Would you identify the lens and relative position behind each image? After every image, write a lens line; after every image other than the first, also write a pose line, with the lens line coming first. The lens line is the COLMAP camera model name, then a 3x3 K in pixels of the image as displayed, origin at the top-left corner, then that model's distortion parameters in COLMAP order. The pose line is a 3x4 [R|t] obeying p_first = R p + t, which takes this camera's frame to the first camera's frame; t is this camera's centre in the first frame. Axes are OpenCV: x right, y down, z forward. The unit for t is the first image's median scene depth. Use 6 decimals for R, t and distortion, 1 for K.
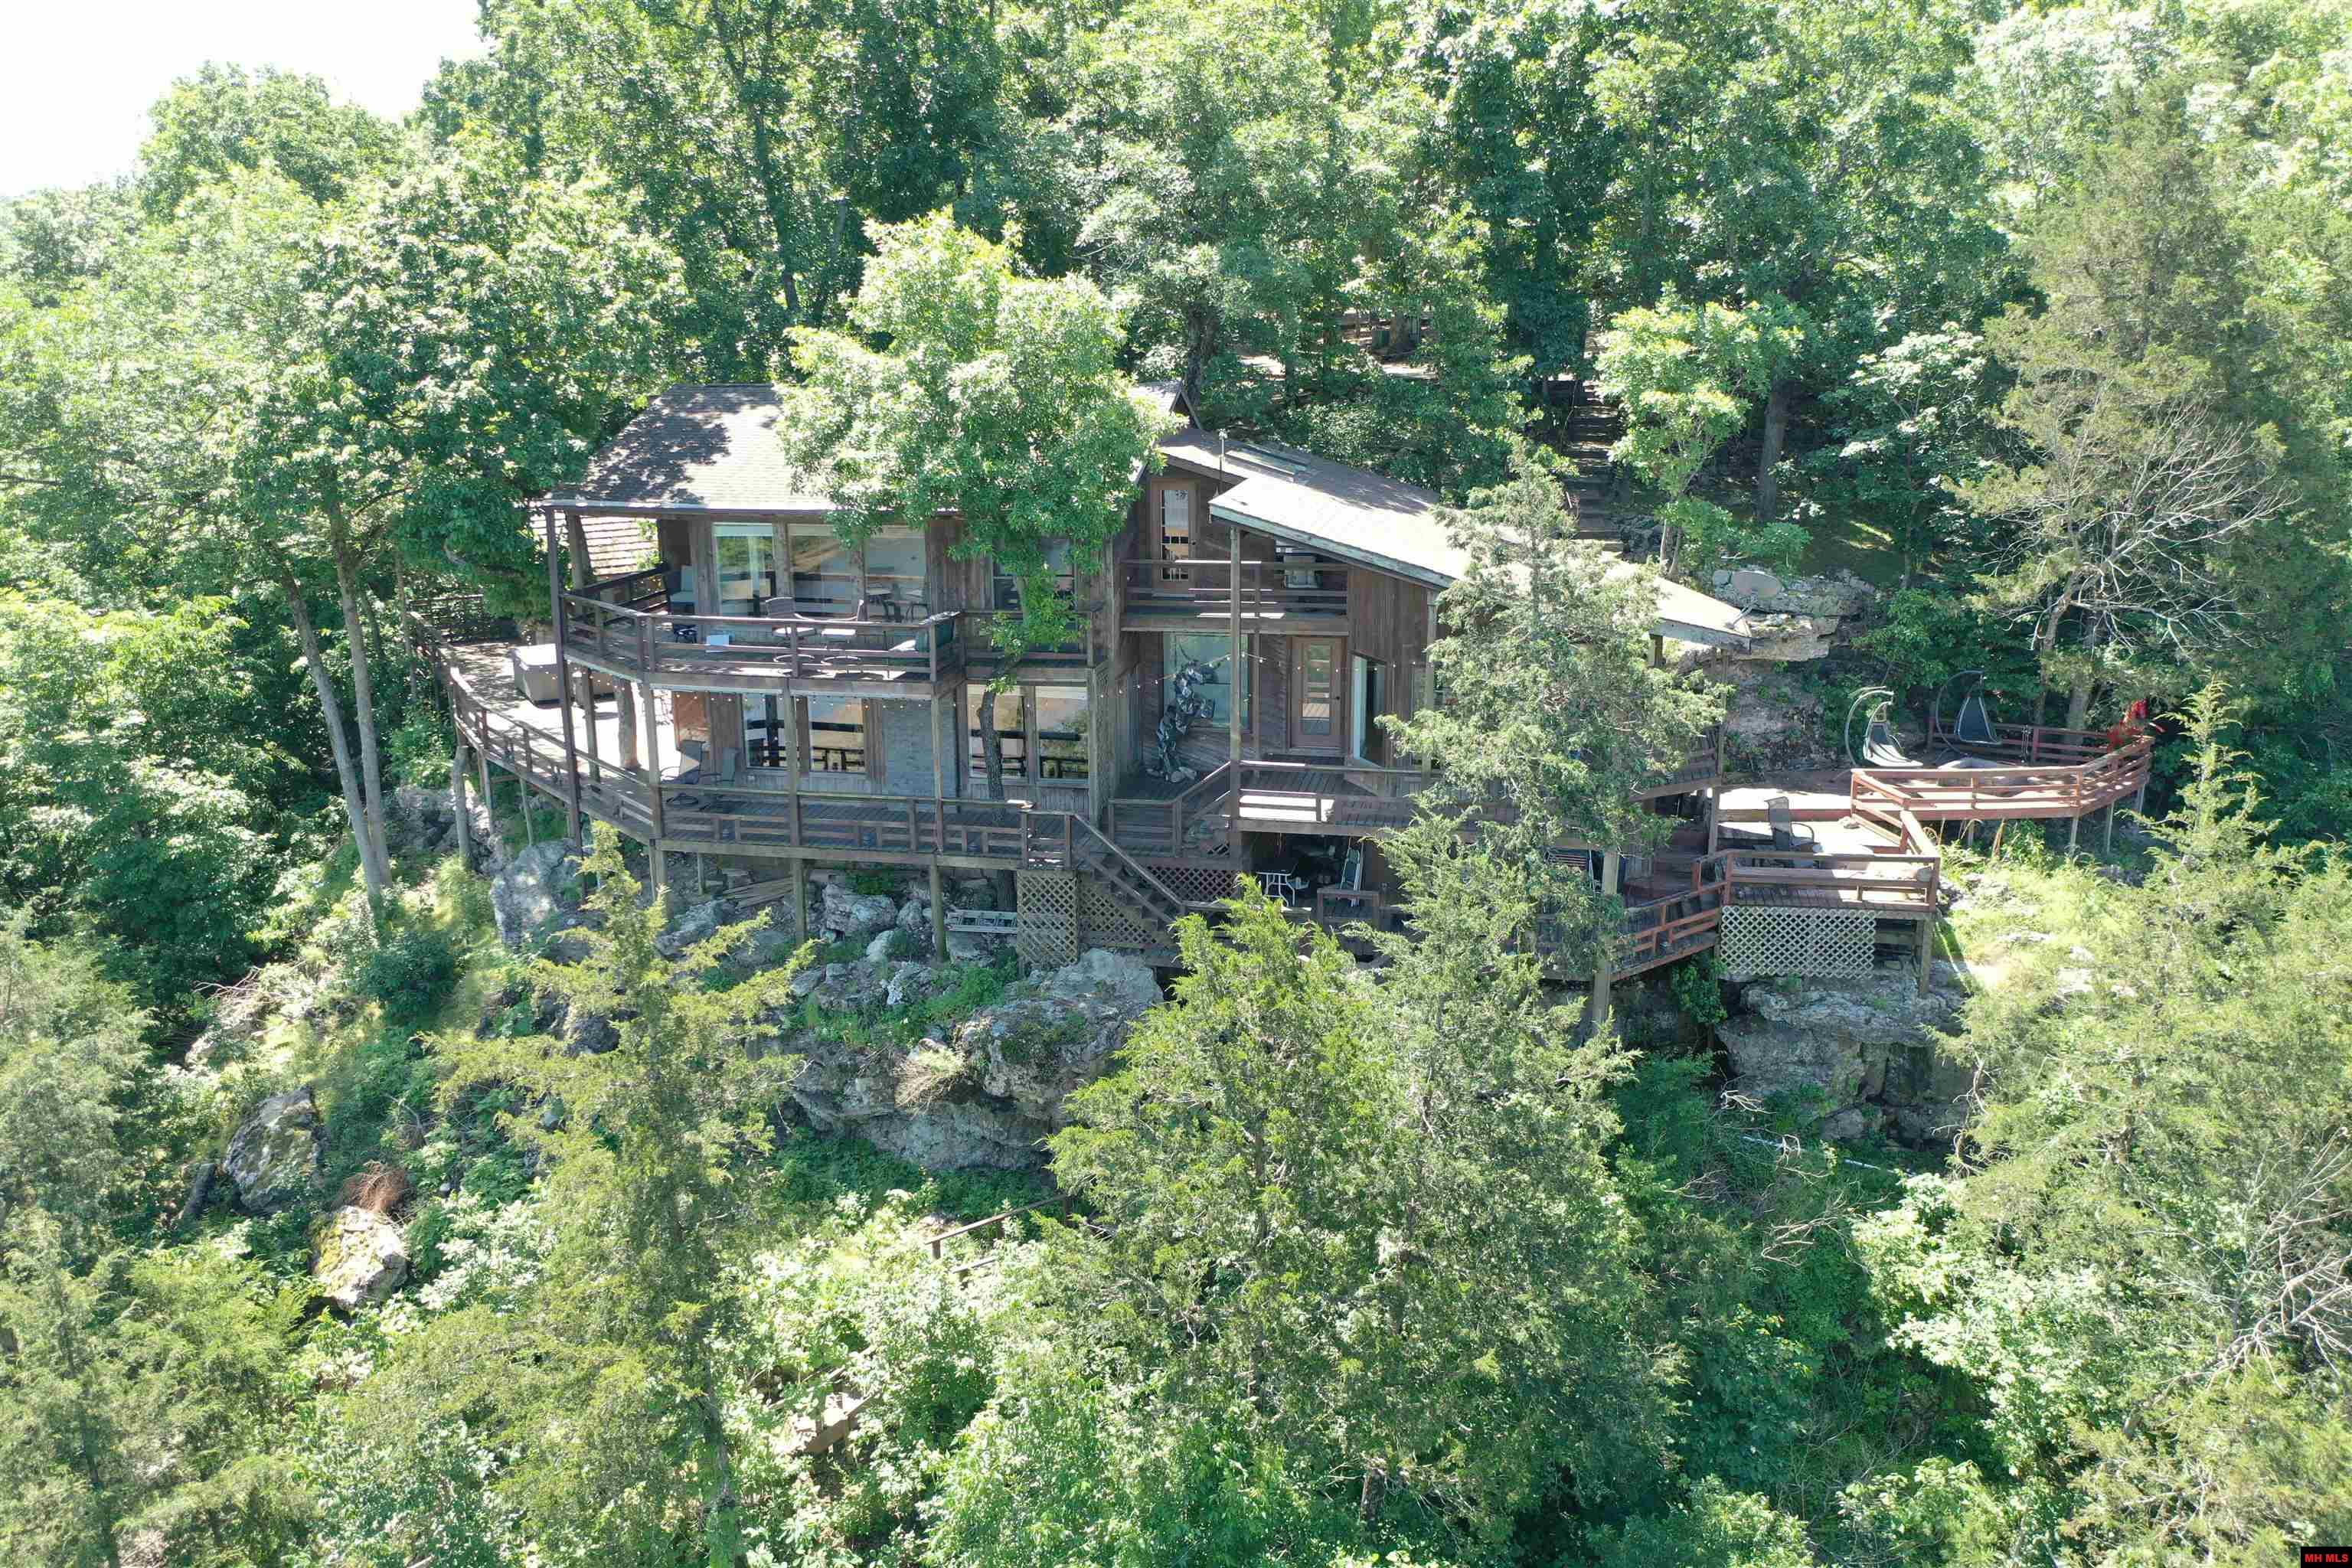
lens RADIAL K [[1843.8, 0, 1176.0], [0, 1843.8, 784.0], [0, 0, 1]] dist [-0.009386, -0.003335]
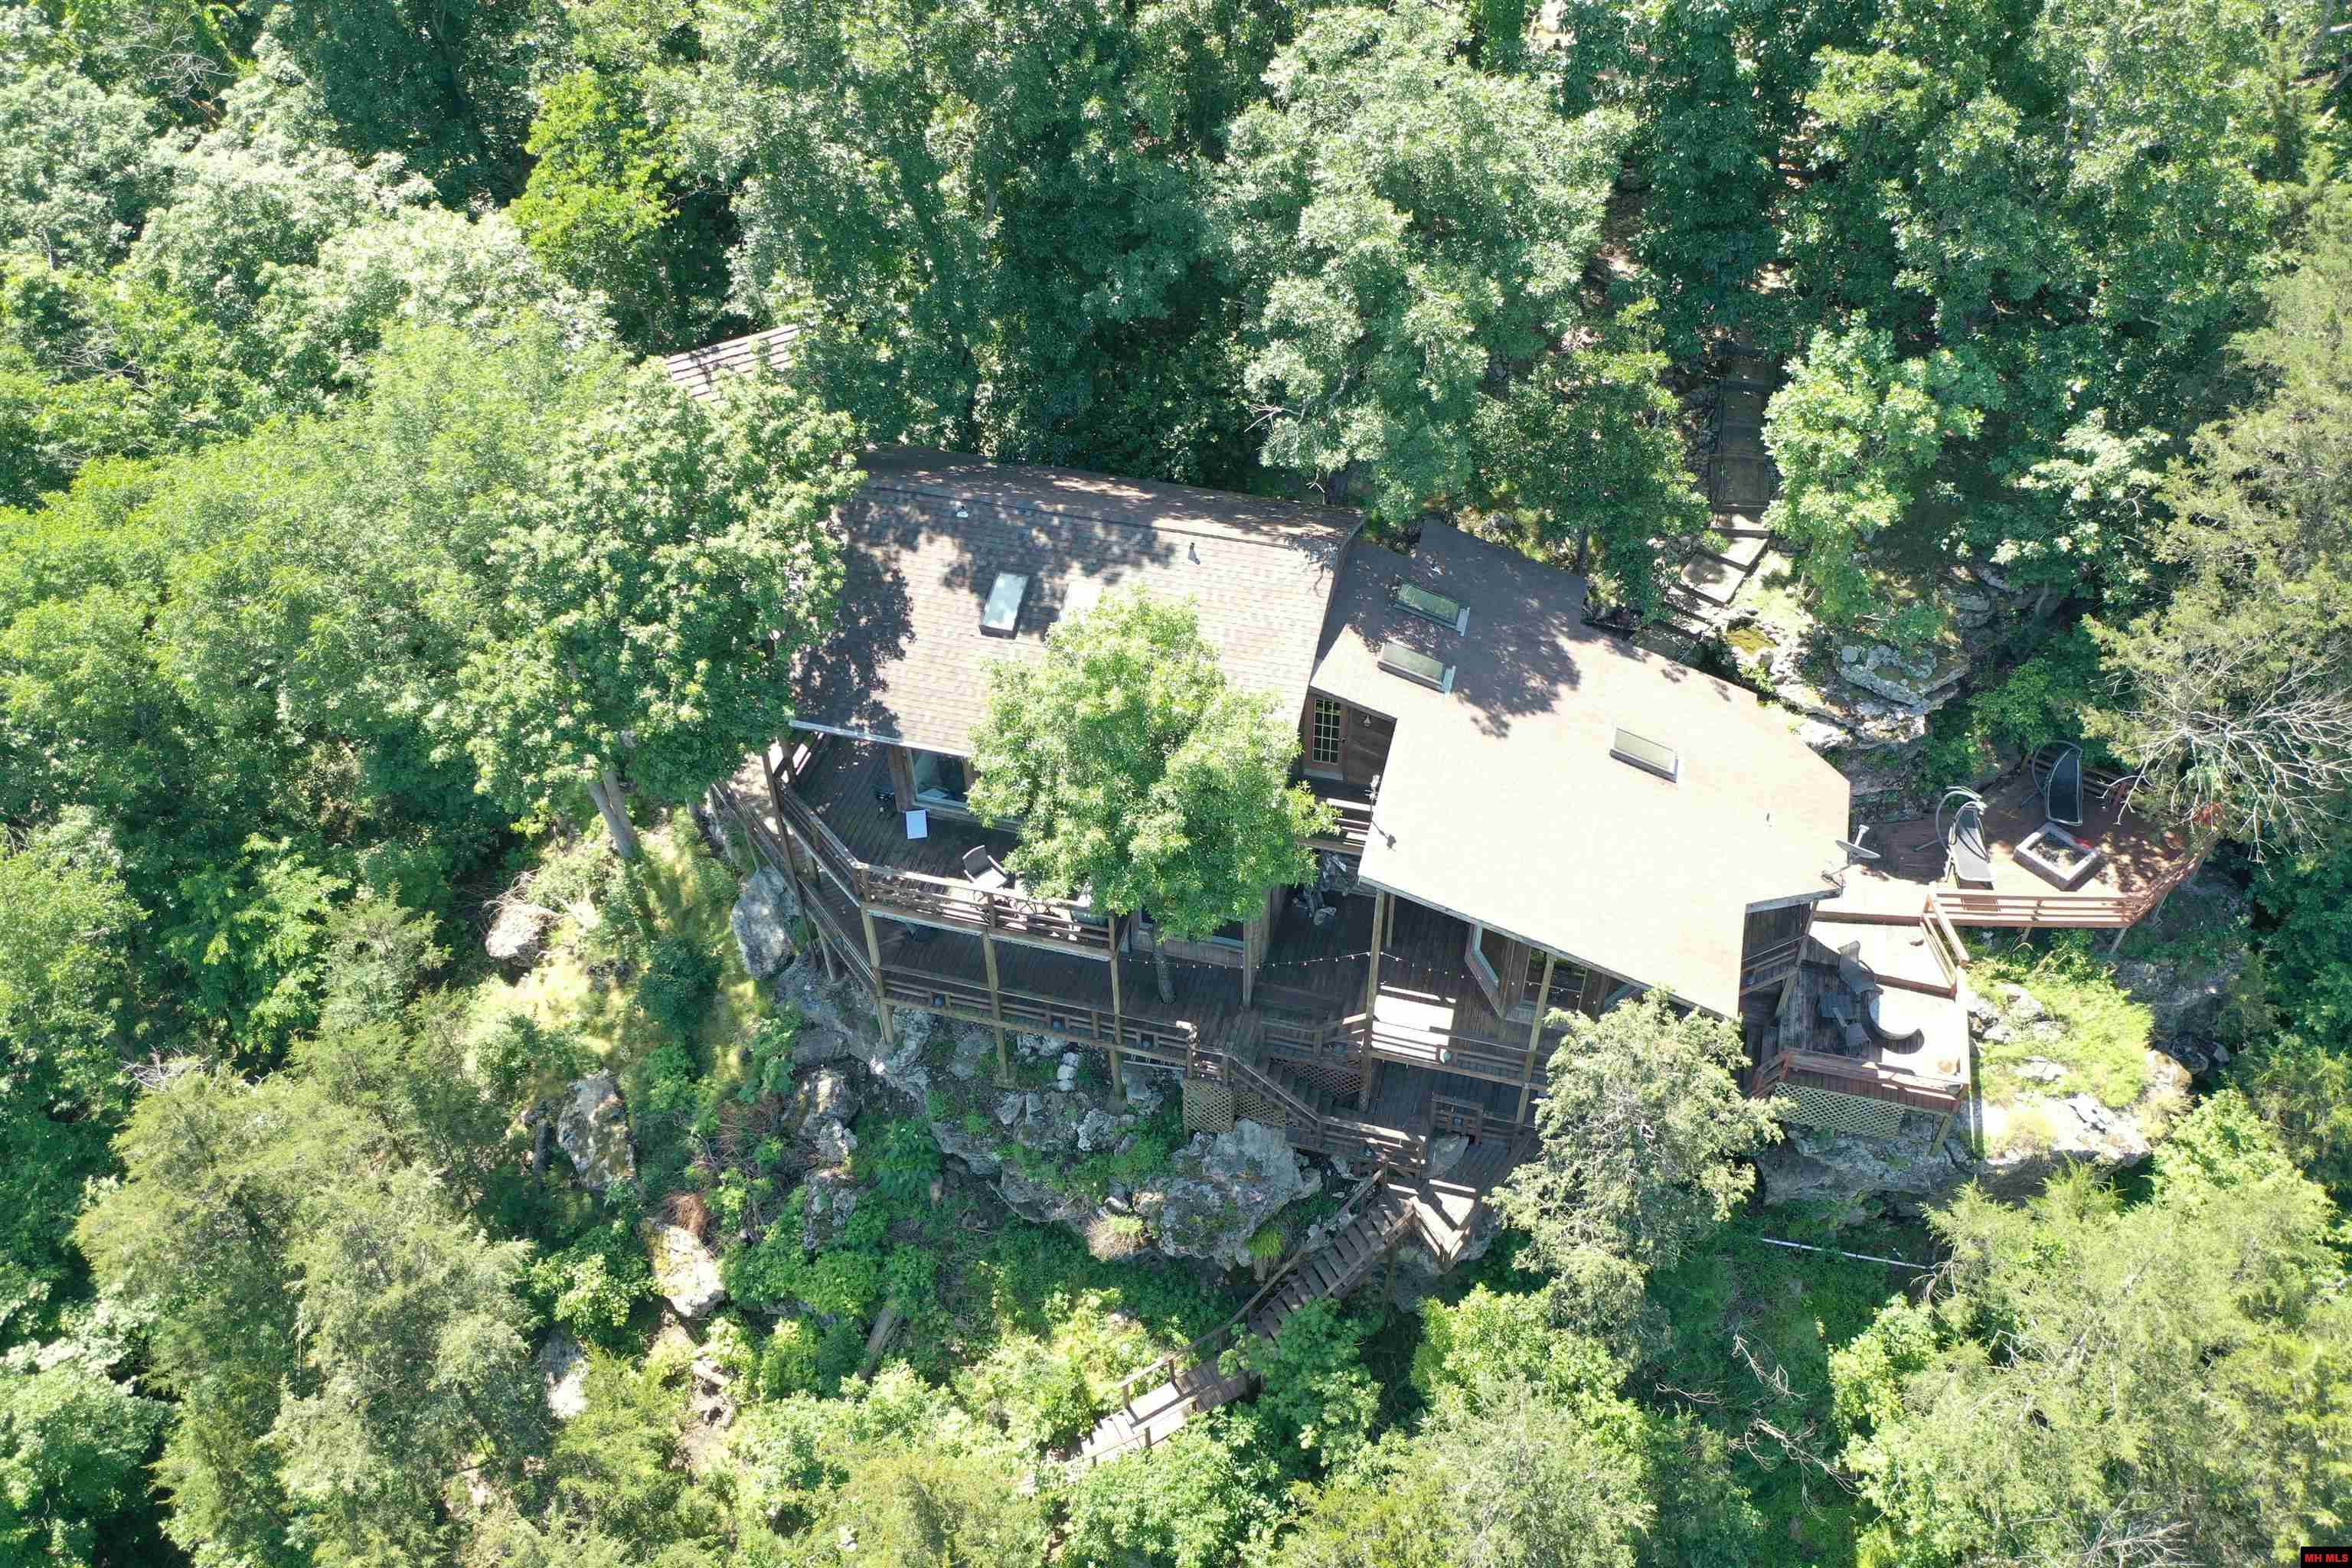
lens RADIAL K [[1843.8, 0, 1176.0], [0, 1843.8, 784.0], [0, 0, 1]] dist [-0.009386, -0.003335]
pose [[0.997643, 0.038014, -0.057118, -0.026408], [-0.005387, 0.873315, 0.487125, -0.641233], [0.068400, -0.485670, 0.871462, 0.034454]]
